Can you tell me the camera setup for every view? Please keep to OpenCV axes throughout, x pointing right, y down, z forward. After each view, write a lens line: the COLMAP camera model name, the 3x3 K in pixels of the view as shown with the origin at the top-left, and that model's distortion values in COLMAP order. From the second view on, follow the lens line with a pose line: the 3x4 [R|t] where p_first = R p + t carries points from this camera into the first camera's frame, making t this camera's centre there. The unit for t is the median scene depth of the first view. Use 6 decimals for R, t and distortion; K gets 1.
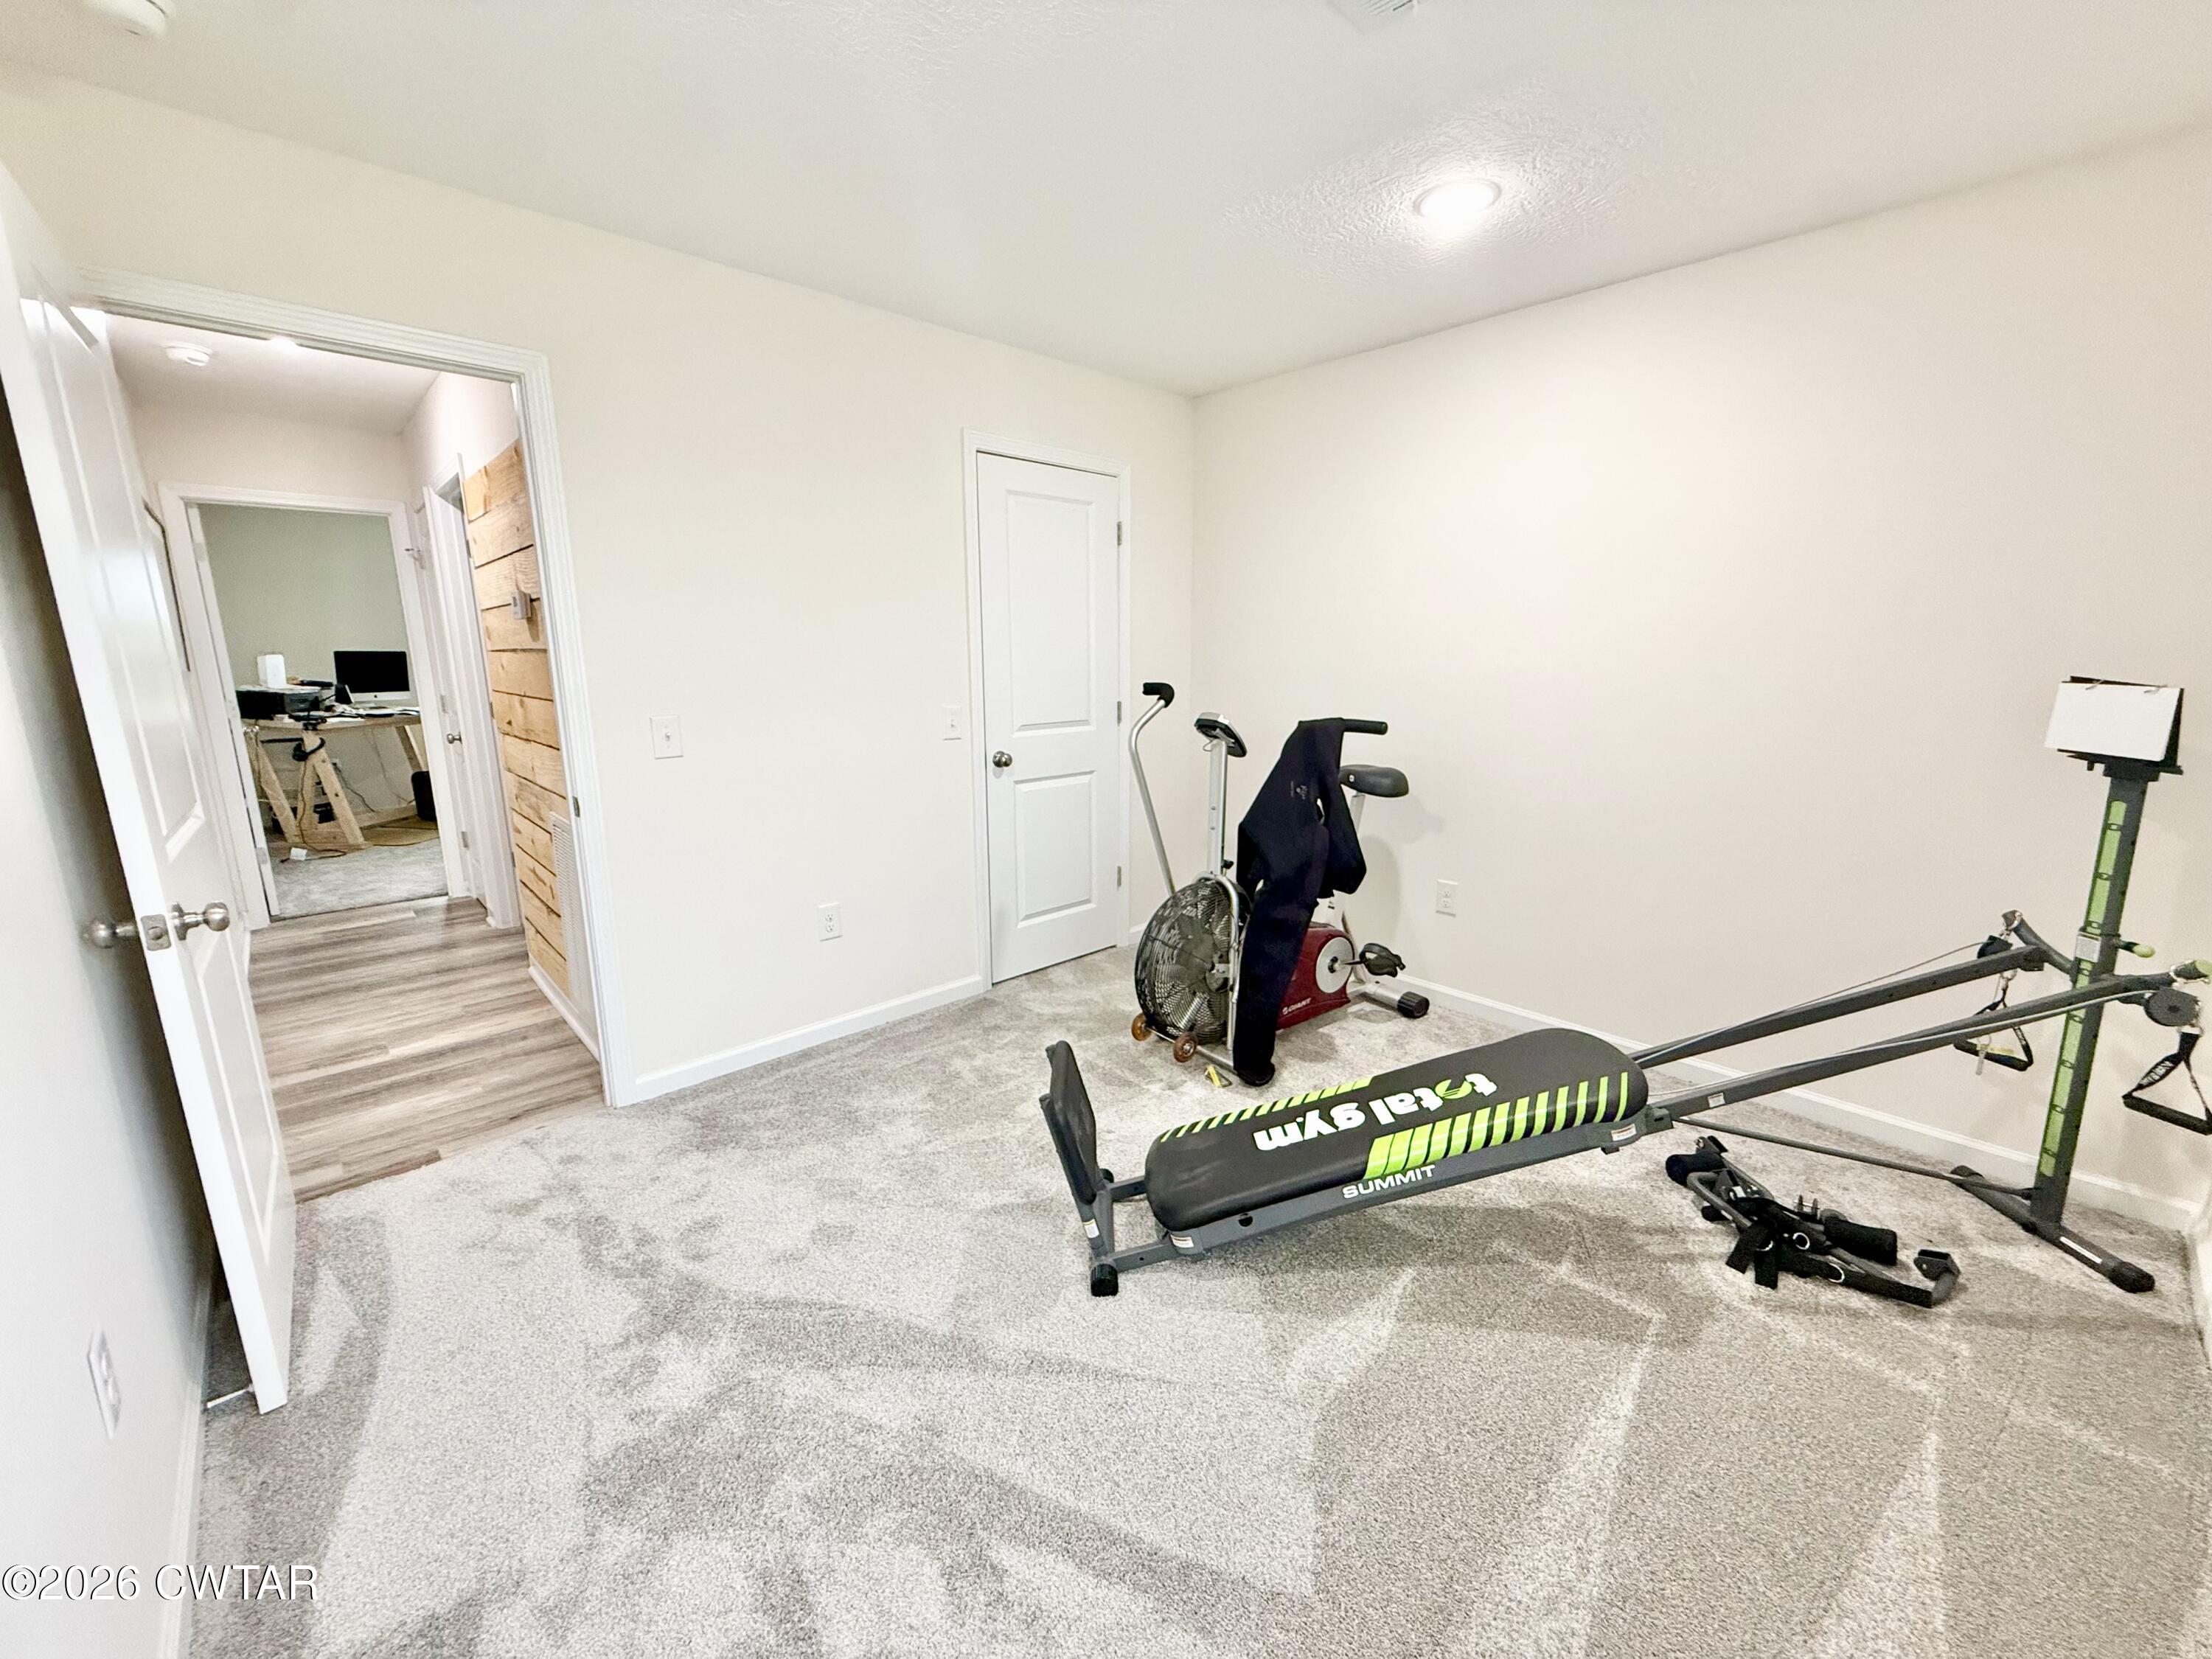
lens RADIAL K [[878.1, 0, 1104.0], [0, 878.1, 831.0], [0, 0, 1]] dist [-0.000422, 0.000003]
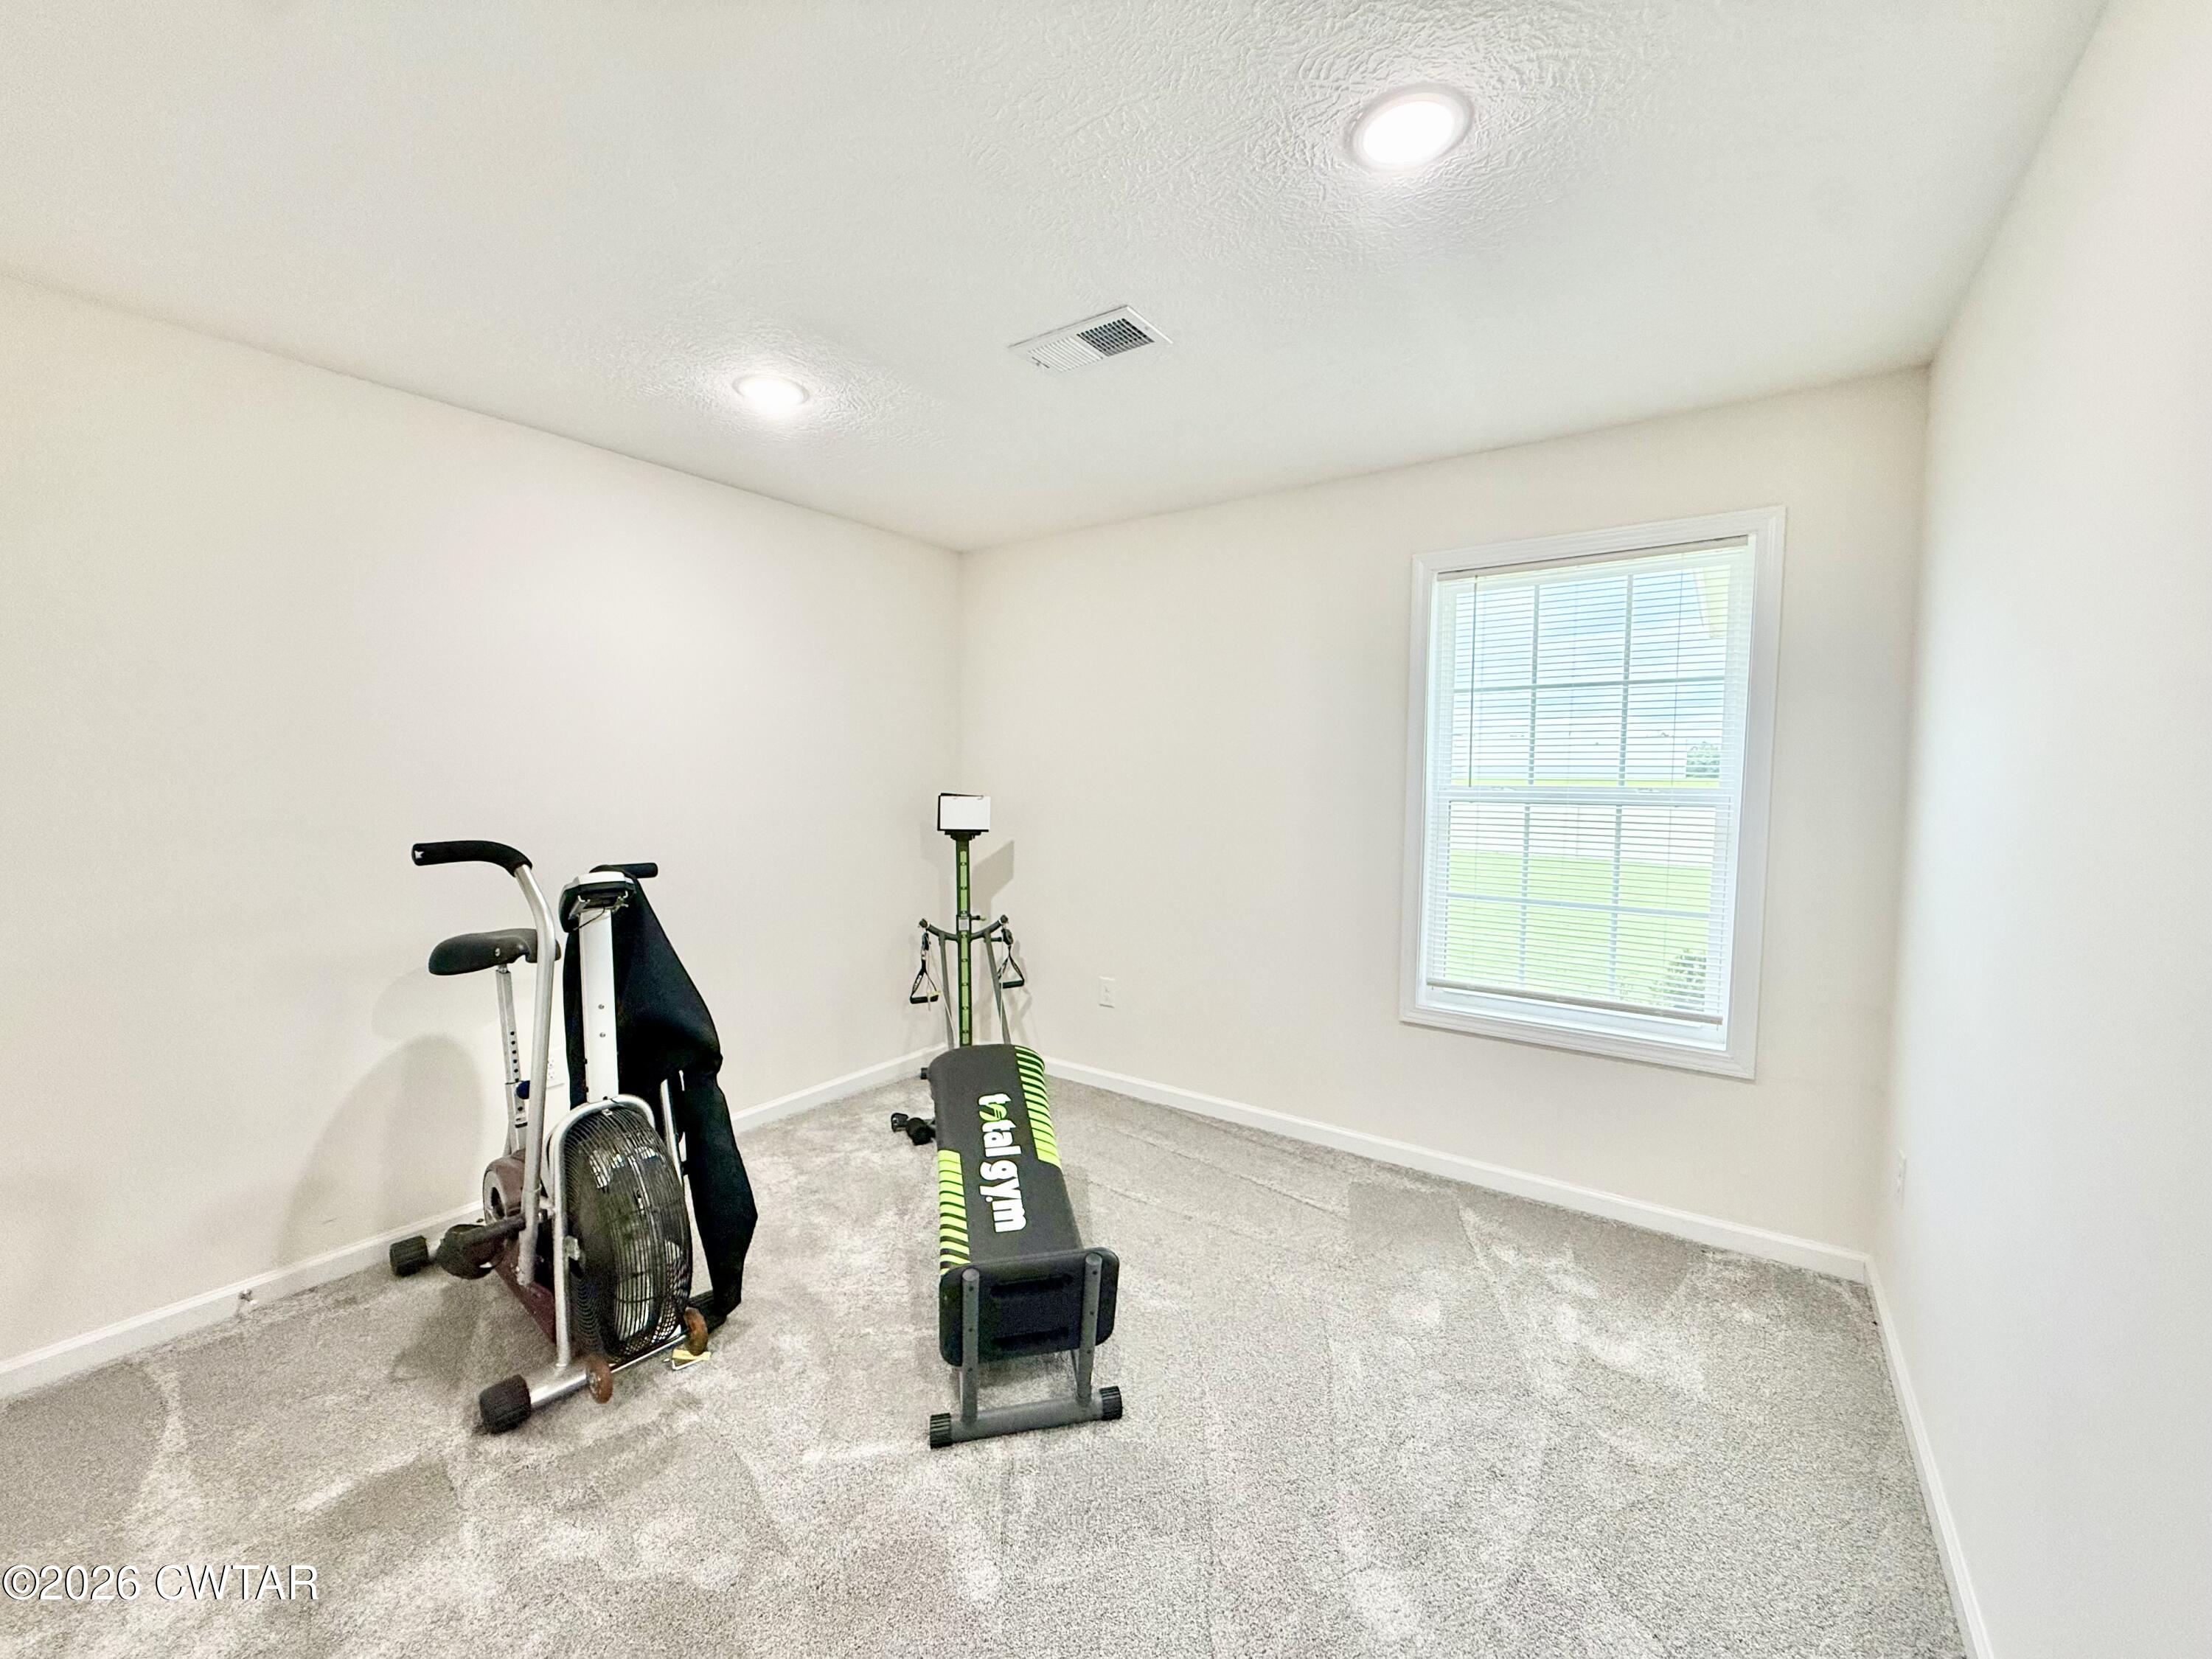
lens RADIAL K [[878.1, 0, 1104.0], [0, 878.1, 831.0], [0, 0, 1]] dist [-0.000422, 0.000003]
pose [[-0.205186, -0.062931, 0.976698, -0.886733], [0.196885, 0.974876, 0.104175, -0.218681], [-0.958715, 0.213672, -0.187641, 0.997079]]
